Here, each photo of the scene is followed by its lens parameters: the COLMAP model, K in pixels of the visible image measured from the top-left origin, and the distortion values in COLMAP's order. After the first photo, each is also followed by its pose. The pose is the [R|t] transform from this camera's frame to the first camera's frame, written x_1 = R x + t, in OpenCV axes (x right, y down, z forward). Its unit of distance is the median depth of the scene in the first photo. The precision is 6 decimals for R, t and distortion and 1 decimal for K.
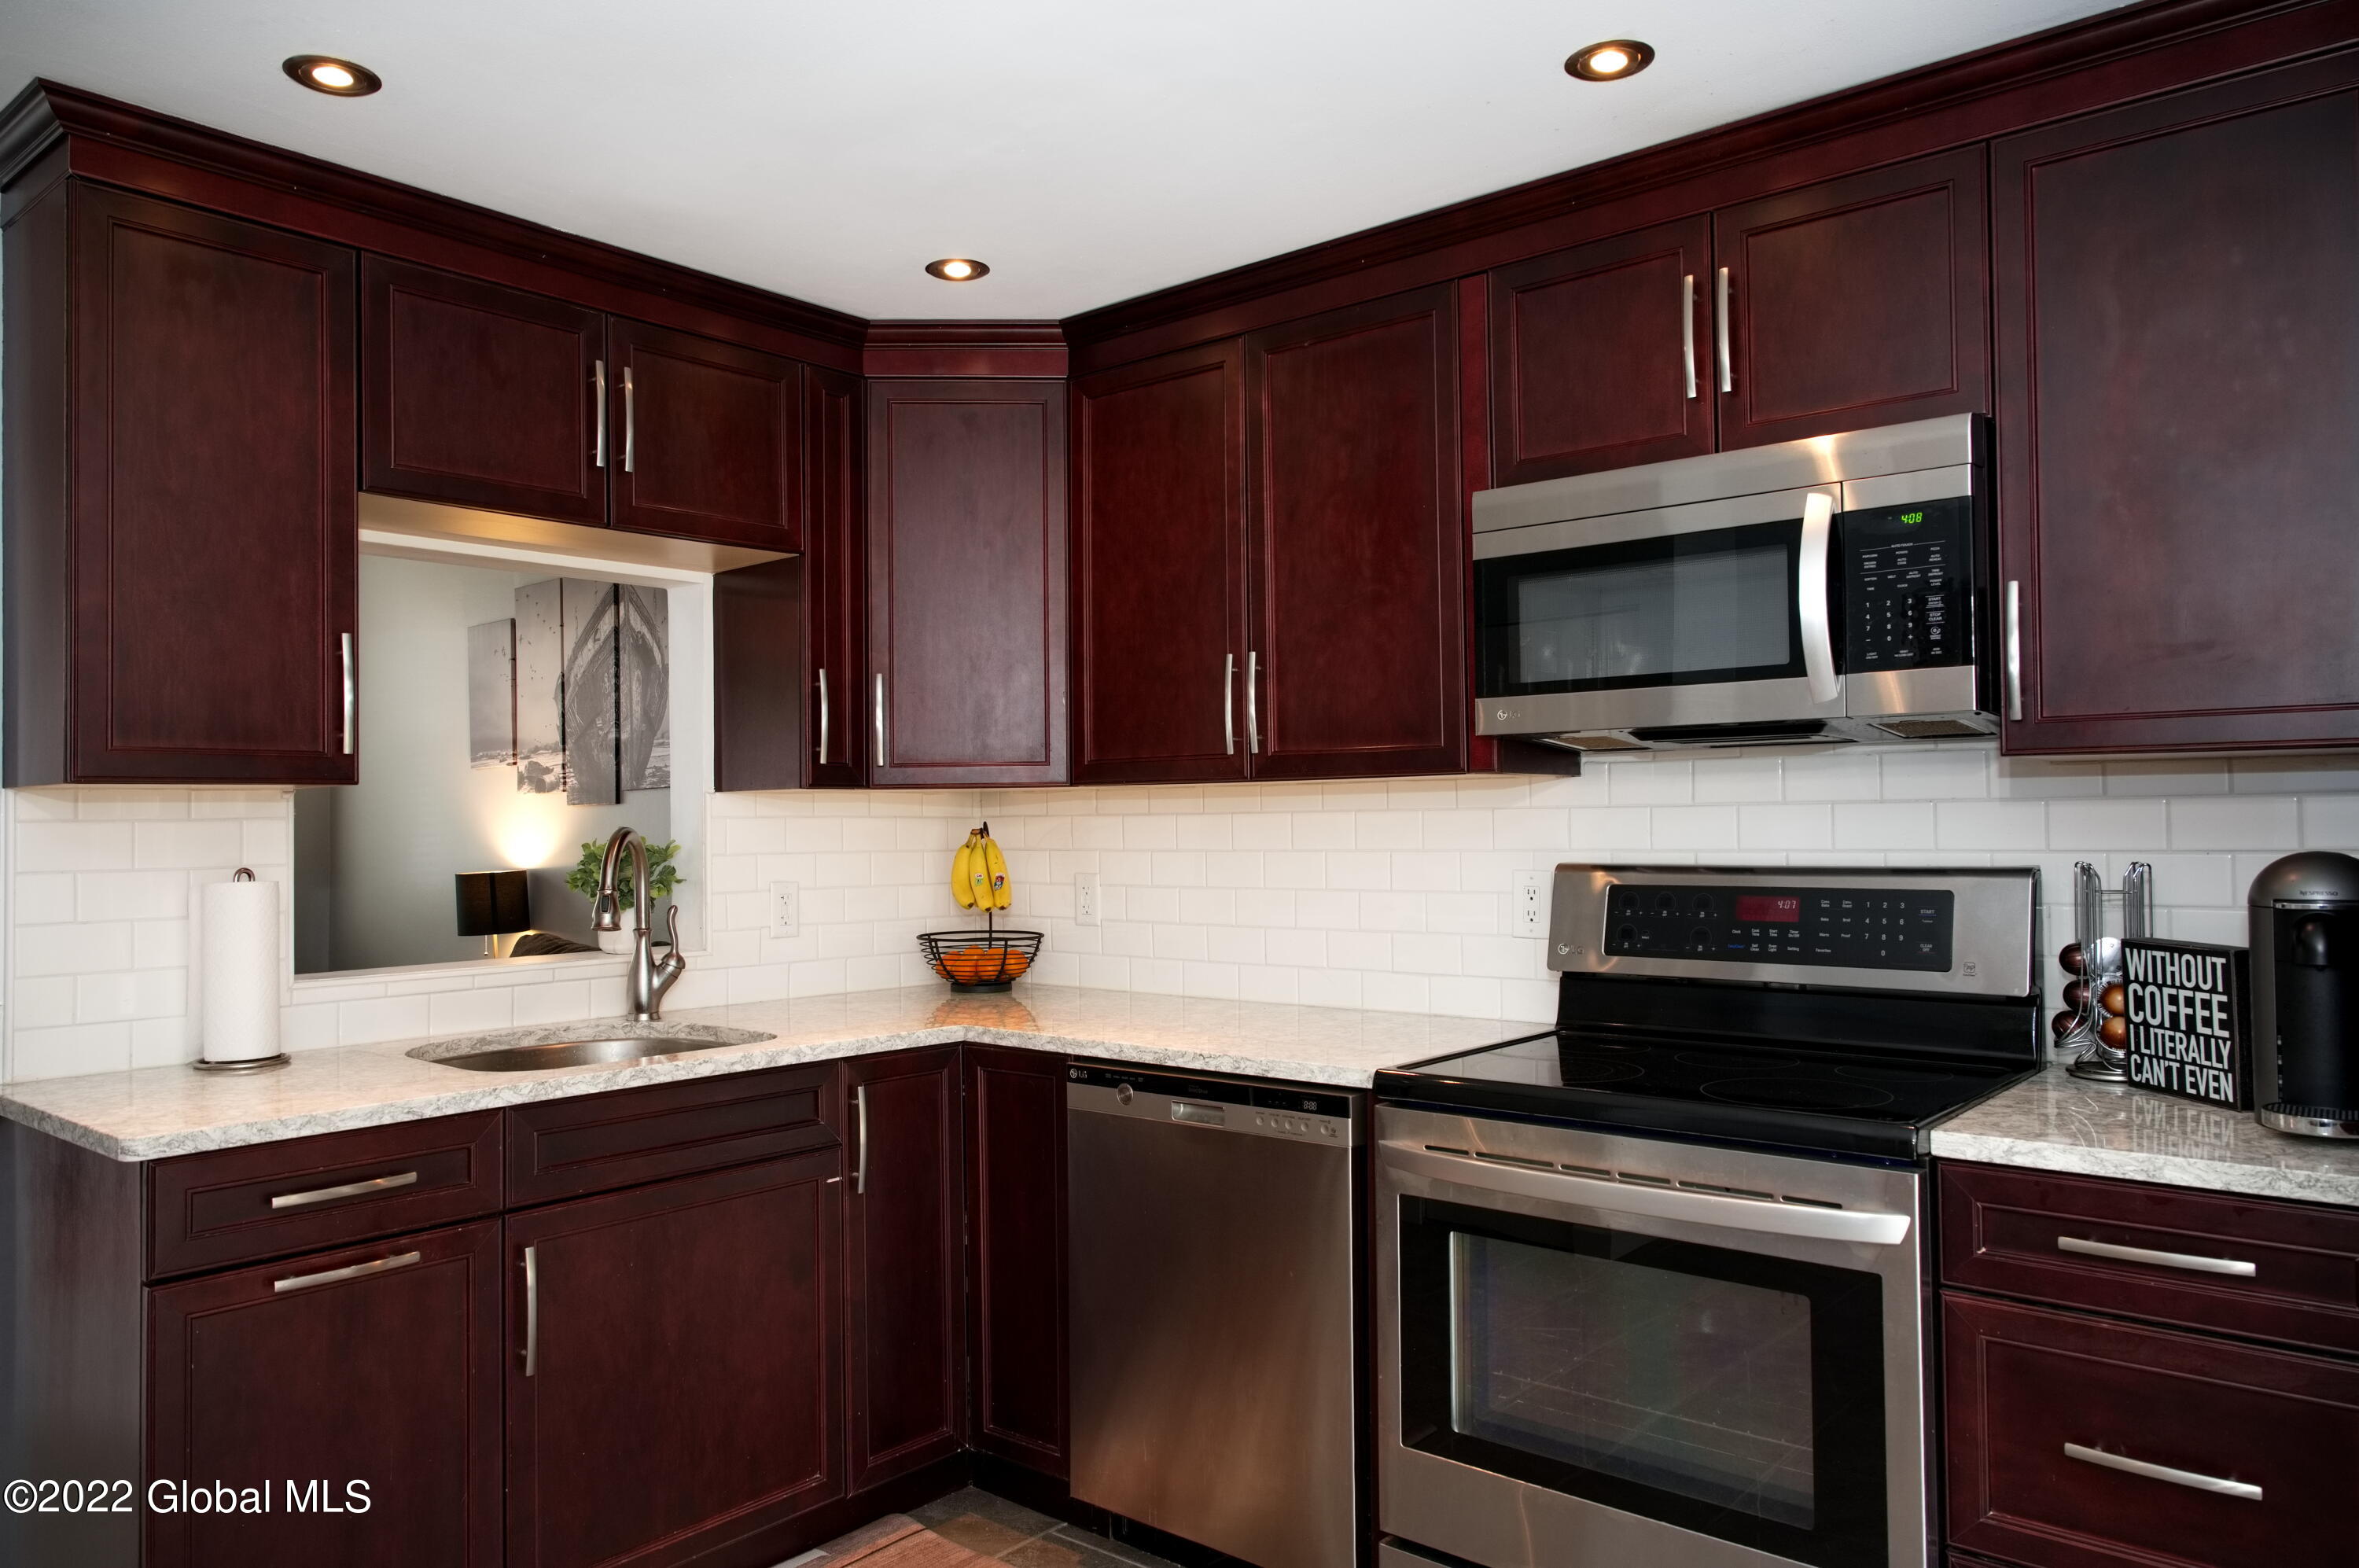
lens RADIAL K [[1638.3, 0, 1175.1], [0, 1638.3, 790.9], [0, 0, 1]] dist [-0.048533, 0.032215]
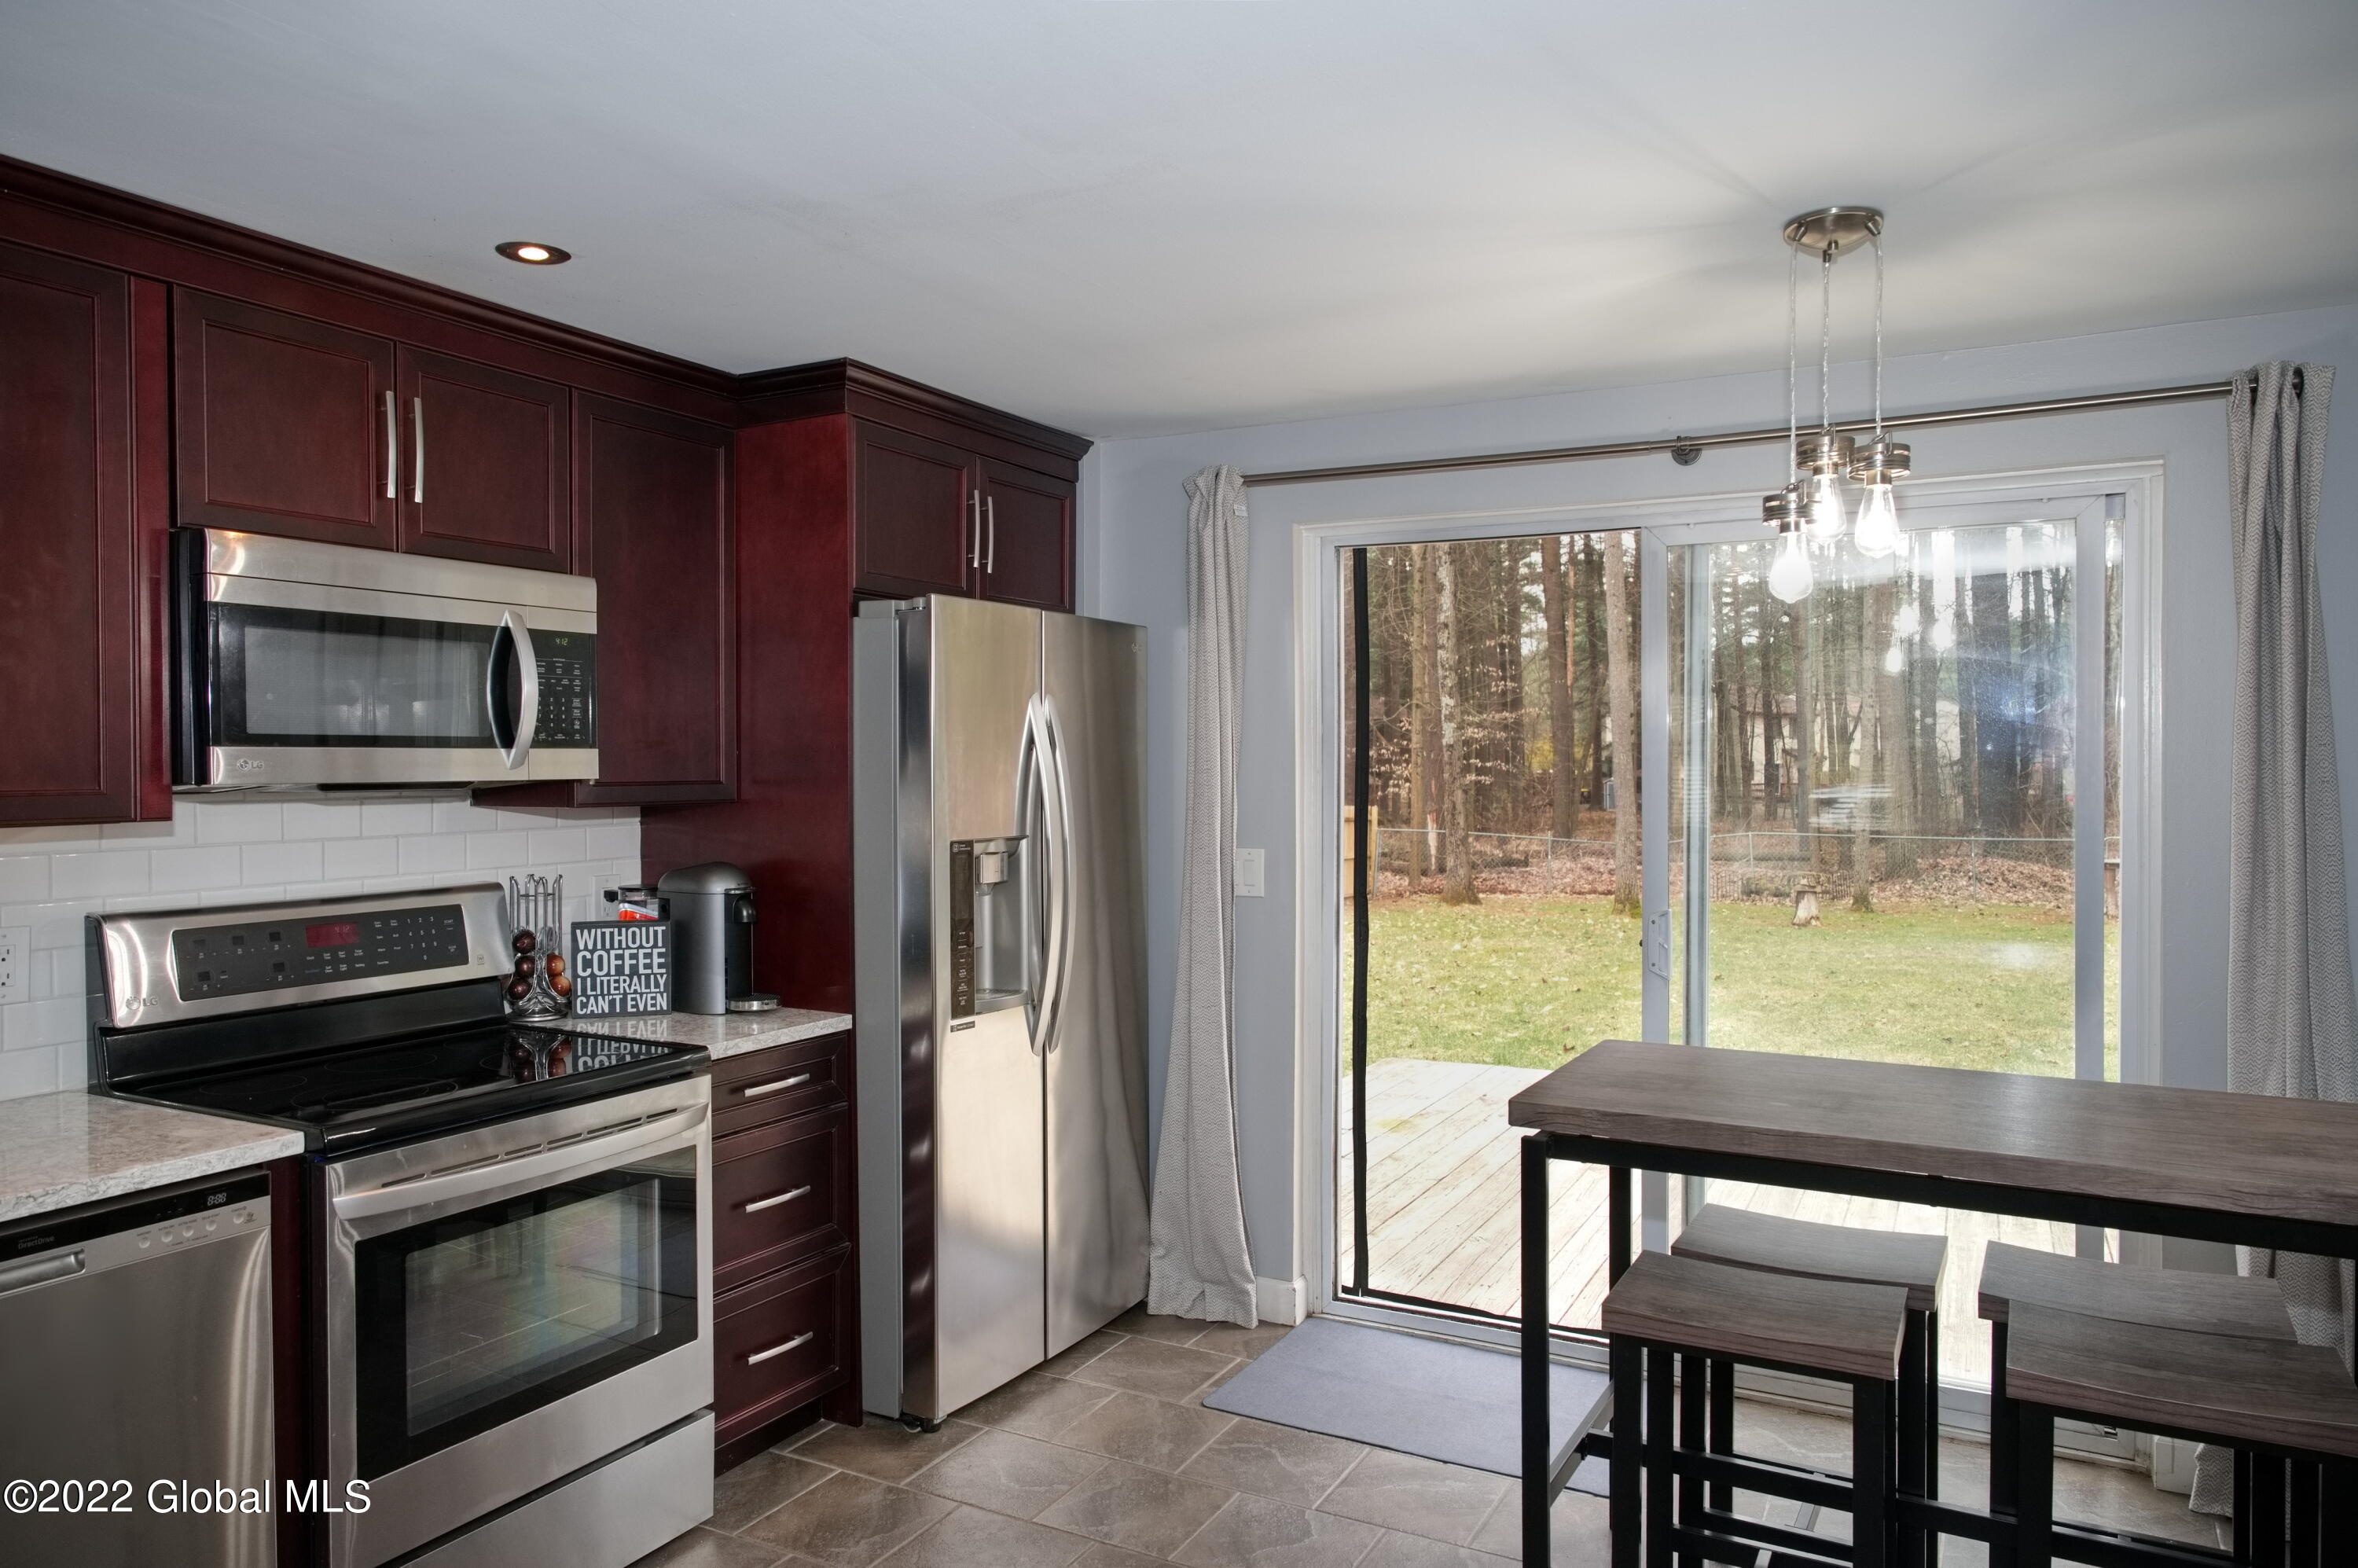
lens RADIAL K [[1637.6, 0, 1182.3], [0, 1637.6, 783.7], [0, 0, 1]] dist [-0.048533, 0.032215]
pose [[-0.245863, -0.005003, 0.969292, -0.978134], [-0.012914, 0.999915, 0.001886, -0.048840], [-0.969218, -0.012054, -0.245907, 0.756344]]
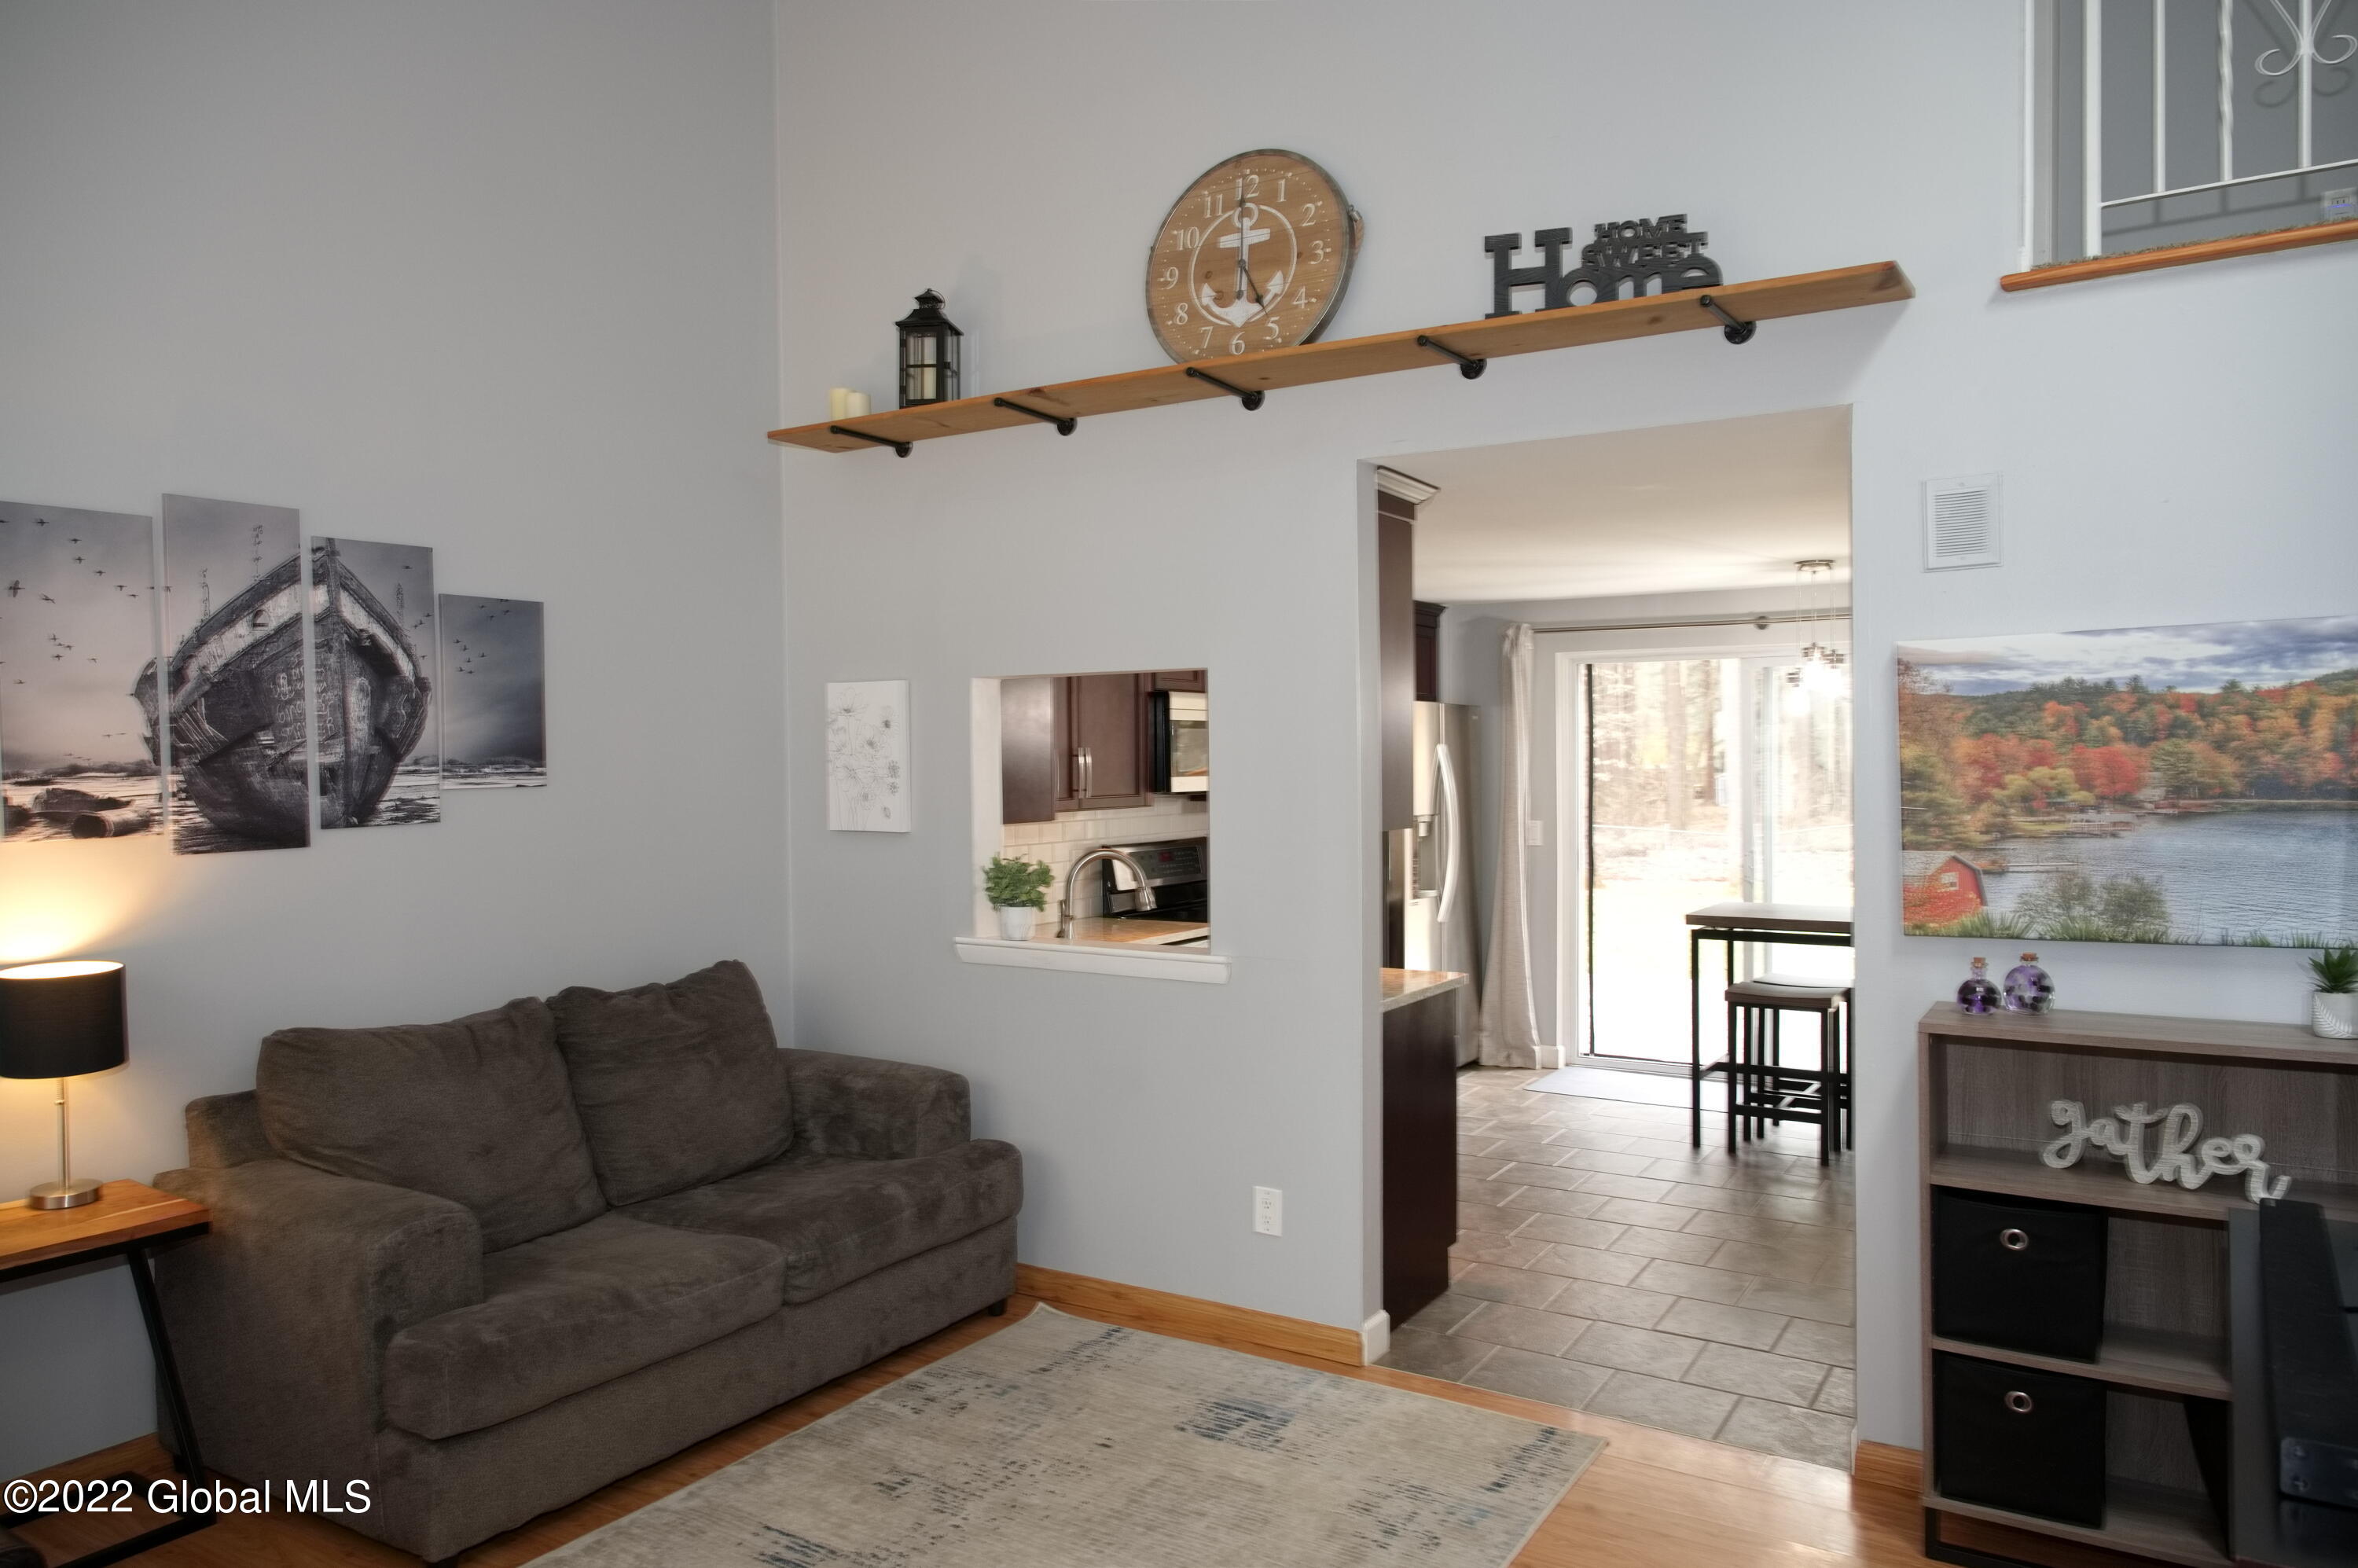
lens RADIAL K [[1637.6, 0, 1183.0], [0, 1637.6, 774.4], [0, 0, 1]] dist [-0.048533, 0.032215]
pose [[-0.183784, -0.000246, 0.982967, -2.630608], [-0.008314, 0.999965, -0.001304, -0.064702], [-0.982931, -0.008412, -0.183780, 1.673678]]
